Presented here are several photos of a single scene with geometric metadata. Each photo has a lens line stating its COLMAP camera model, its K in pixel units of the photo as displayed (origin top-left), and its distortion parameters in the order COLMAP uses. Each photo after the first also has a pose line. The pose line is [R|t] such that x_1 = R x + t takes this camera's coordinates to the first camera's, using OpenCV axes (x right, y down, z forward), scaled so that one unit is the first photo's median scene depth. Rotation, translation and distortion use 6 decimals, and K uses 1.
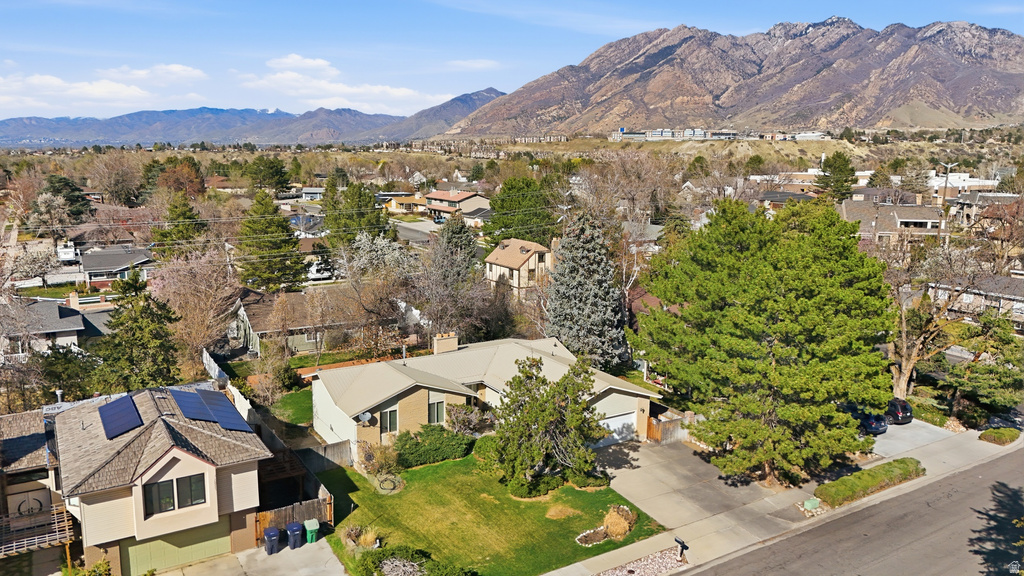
lens RADIAL K [[756.5, 0, 512.3], [0, 756.5, 296.1], [0, 0, 1]] dist [0.073786, -0.073680]
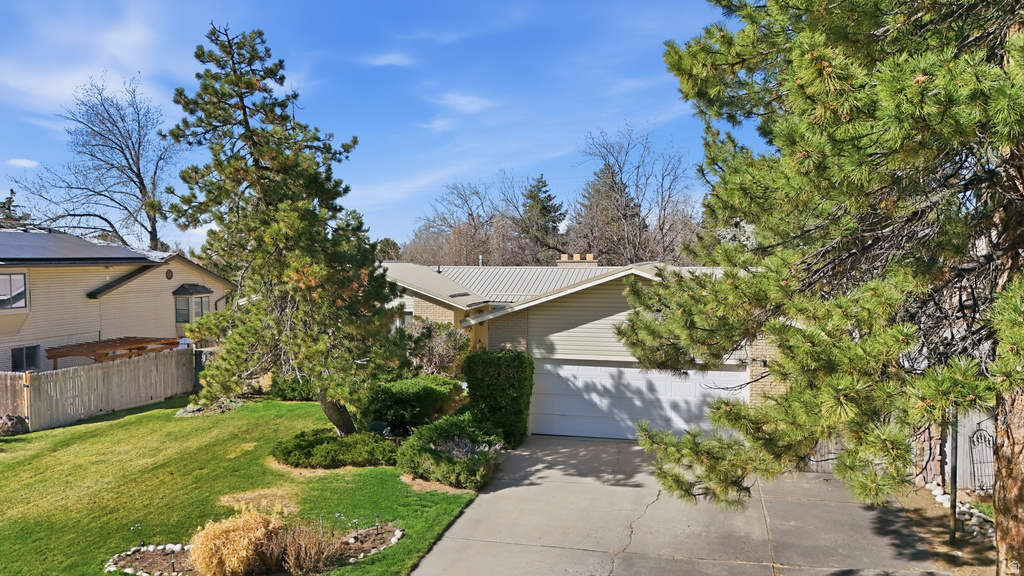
lens RADIAL K [[740.7, 0, 524.7], [0, 740.7, 286.8], [0, 0, 1]] dist [0.071002, -0.062757]
pose [[0.719920, 0.018480, -0.693810, 0.366440], [-0.125141, 0.986718, -0.103568, 0.177223], [0.682682, 0.161385, 0.712671, 0.710335]]
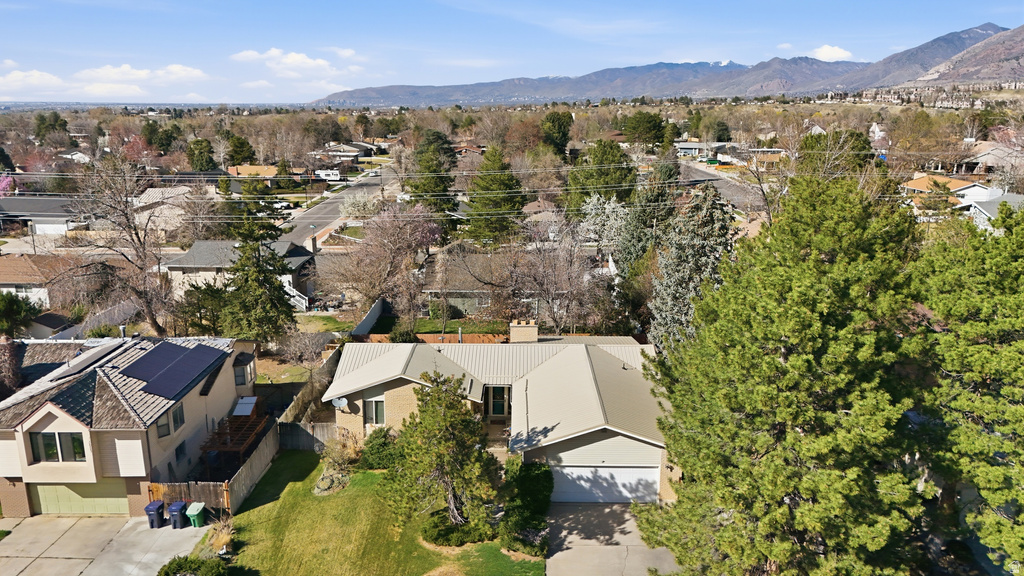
lens RADIAL K [[756.5, 0, 512.3], [0, 756.5, 296.1], [0, 0, 1]] dist [0.073786, -0.073680]
pose [[0.847670, 0.123710, -0.515899, 0.430070], [-0.093208, 0.992034, 0.084737, -0.062732], [0.522272, -0.023743, 0.852448, 0.334985]]
